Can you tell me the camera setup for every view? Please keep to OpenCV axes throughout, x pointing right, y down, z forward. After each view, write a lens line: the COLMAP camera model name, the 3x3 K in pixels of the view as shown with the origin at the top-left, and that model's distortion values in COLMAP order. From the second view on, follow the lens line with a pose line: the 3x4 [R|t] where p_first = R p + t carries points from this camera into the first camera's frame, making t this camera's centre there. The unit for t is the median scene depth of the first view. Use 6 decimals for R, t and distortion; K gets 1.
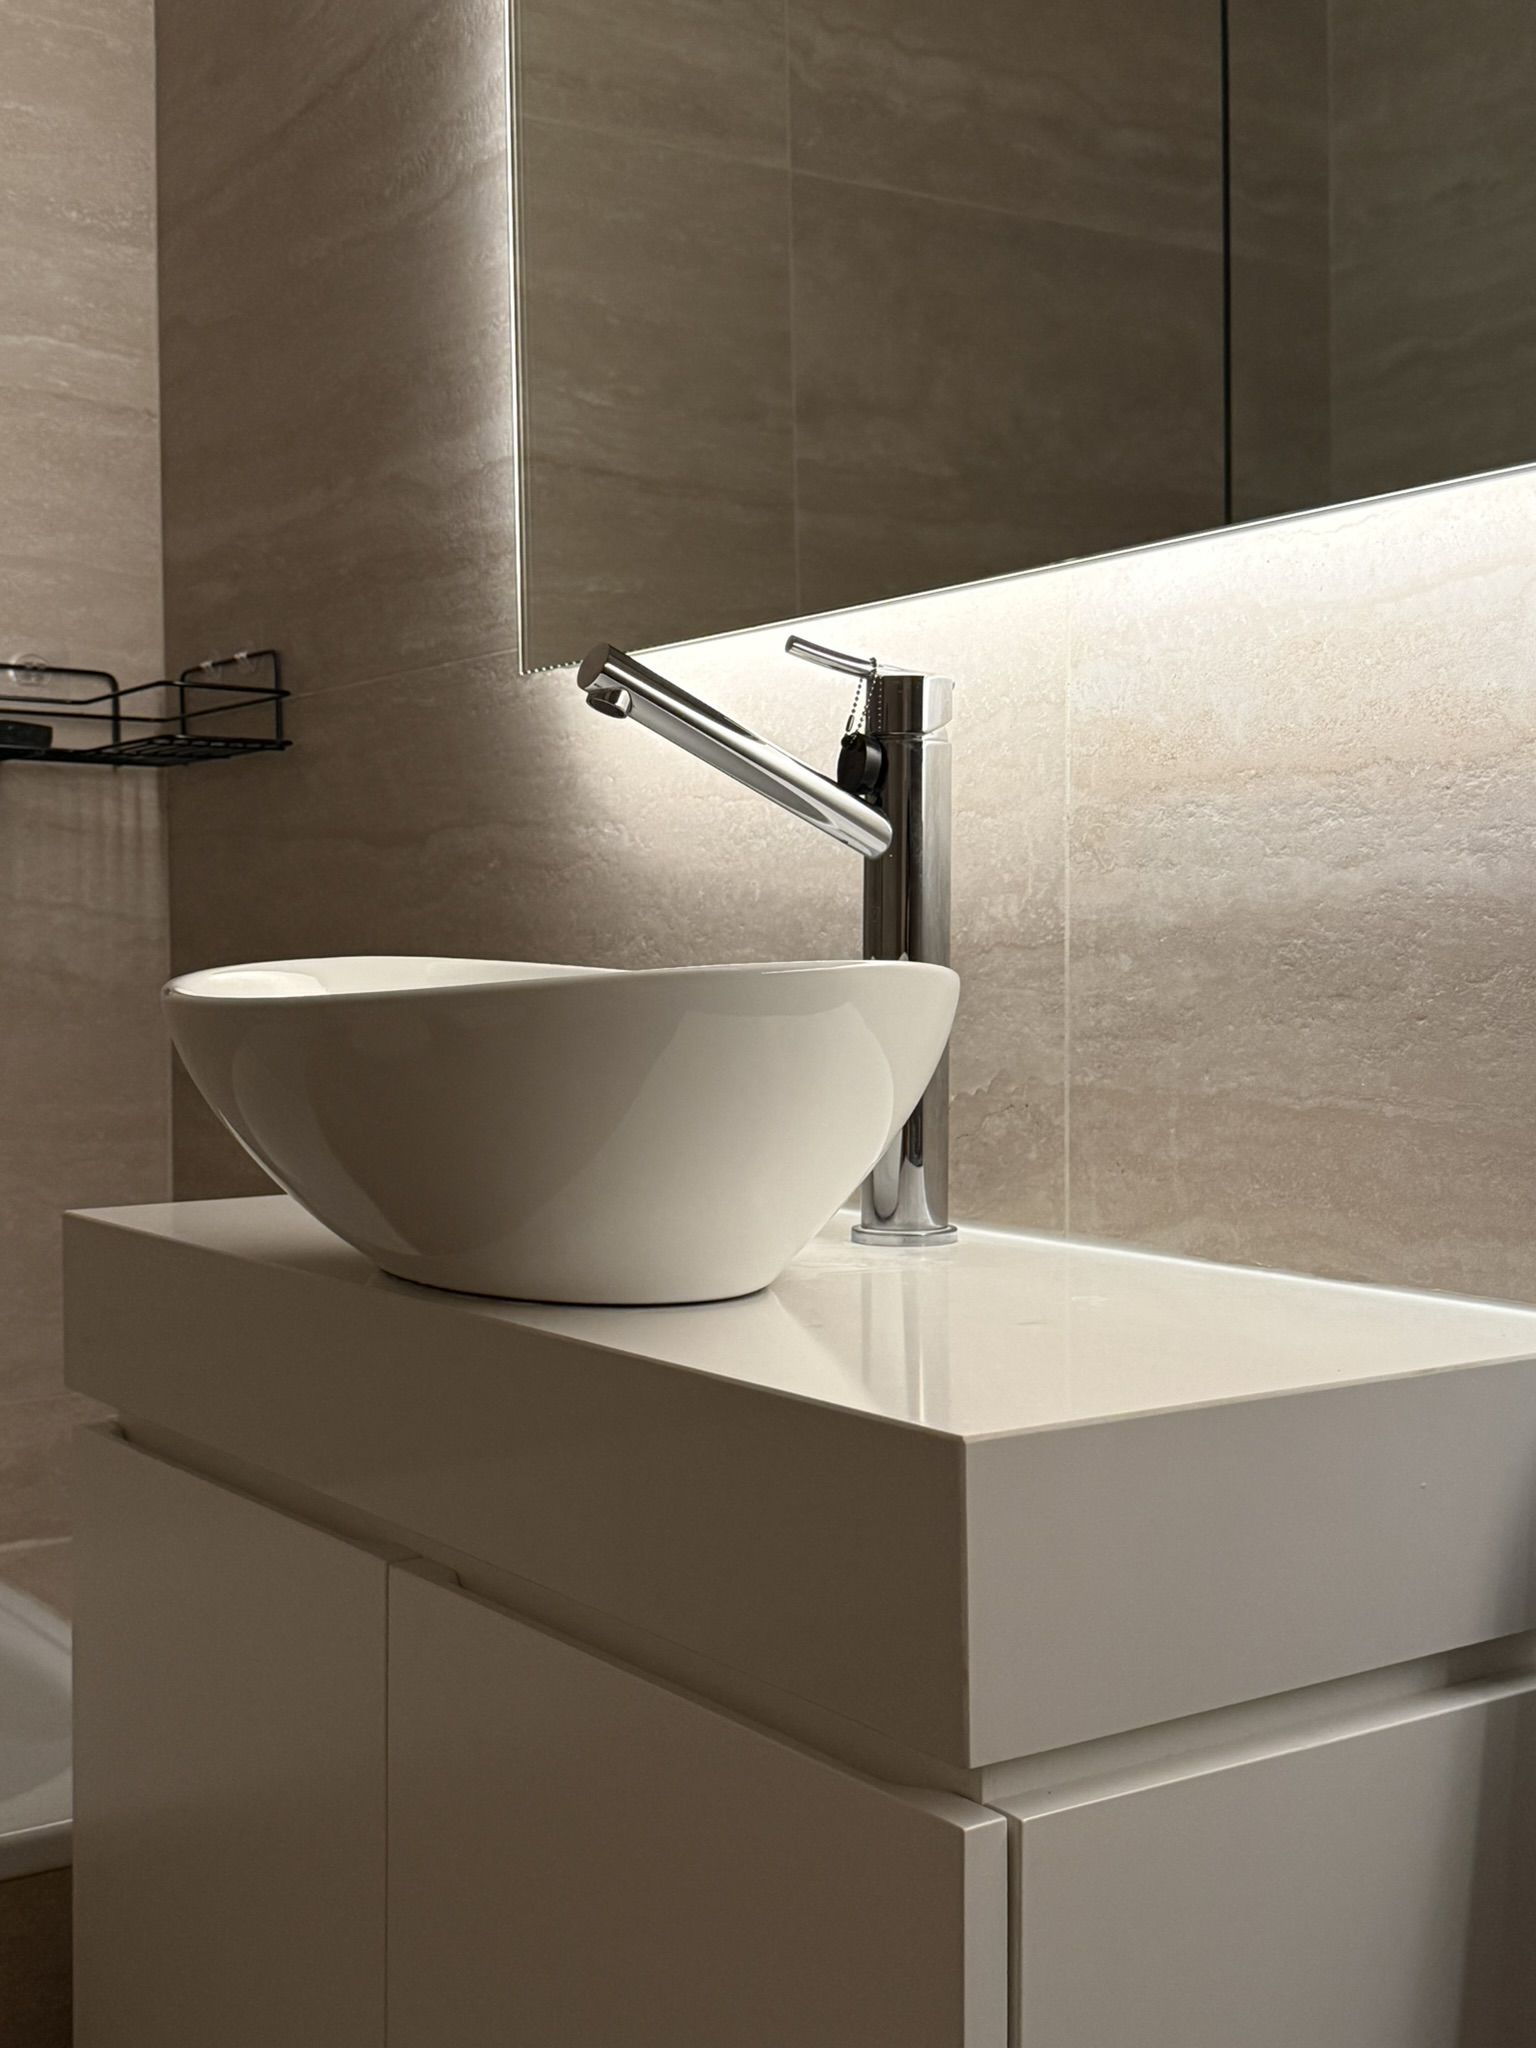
lens RADIAL K [[2452.7, 0, 751.4], [0, 2452.7, 1025.2], [0, 0, 1]] dist [0.126958, 0.000000]
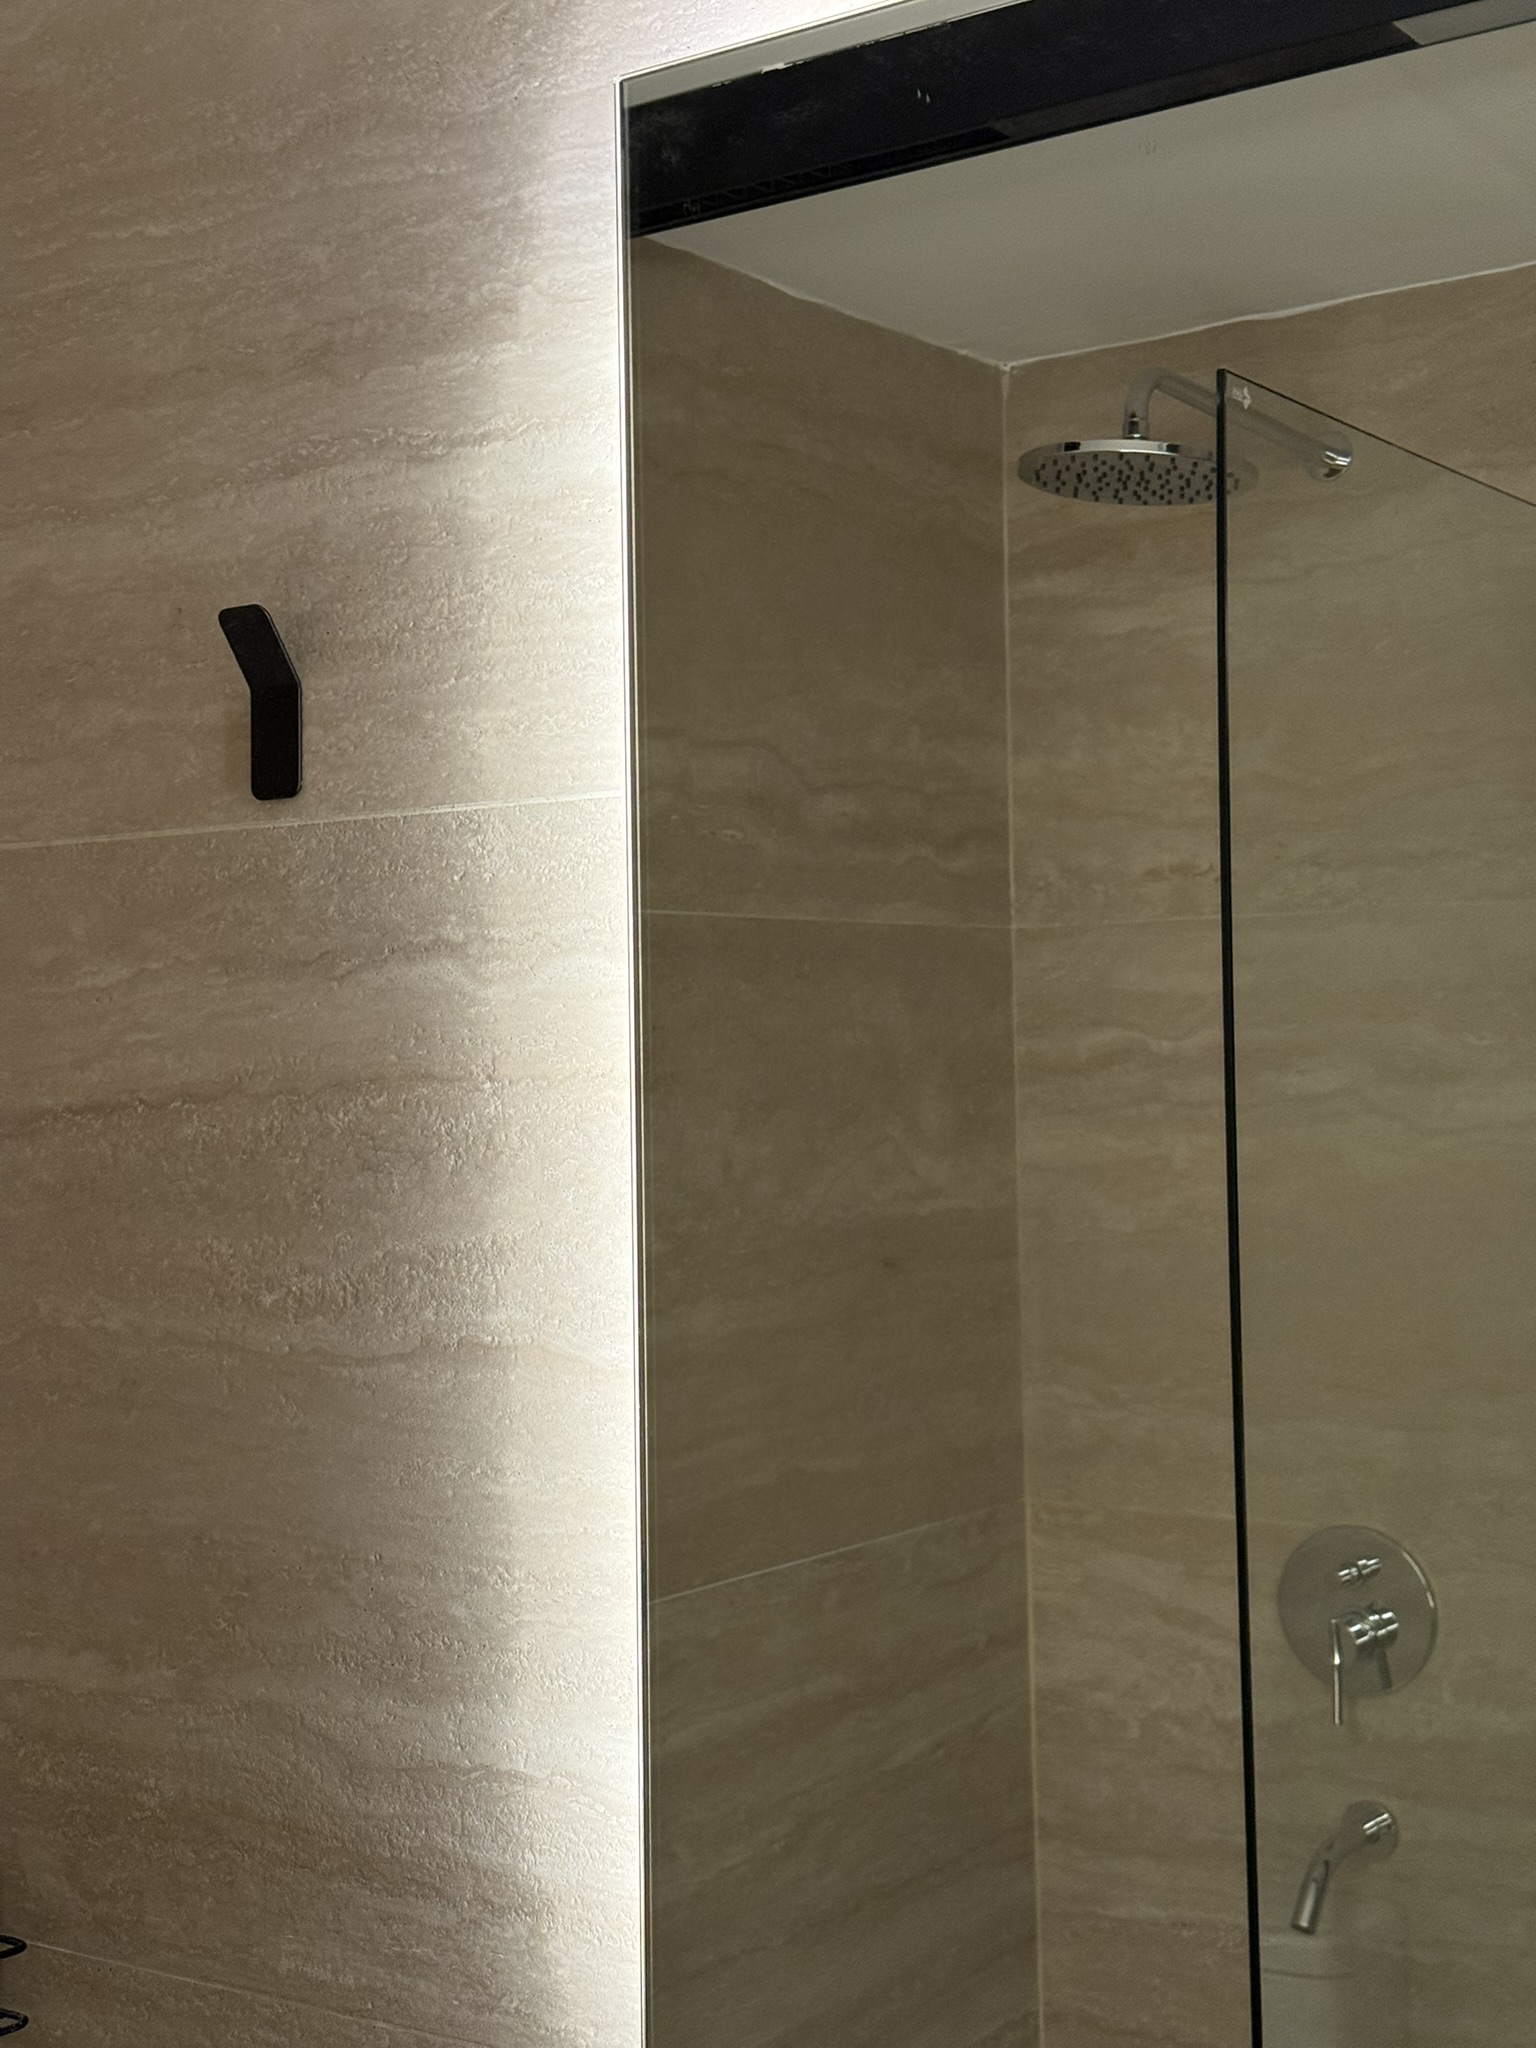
lens RADIAL K [[2907.1, 0, 777.1], [0, 2907.1, 1017.7], [0, 0, 1]] dist [0.080980, 0.000000]
pose [[0.940091, 0.007432, 0.340842, -0.275580], [0.008740, 0.998909, -0.045885, -0.354961], [-0.340811, 0.046115, 0.939000, 0.173475]]
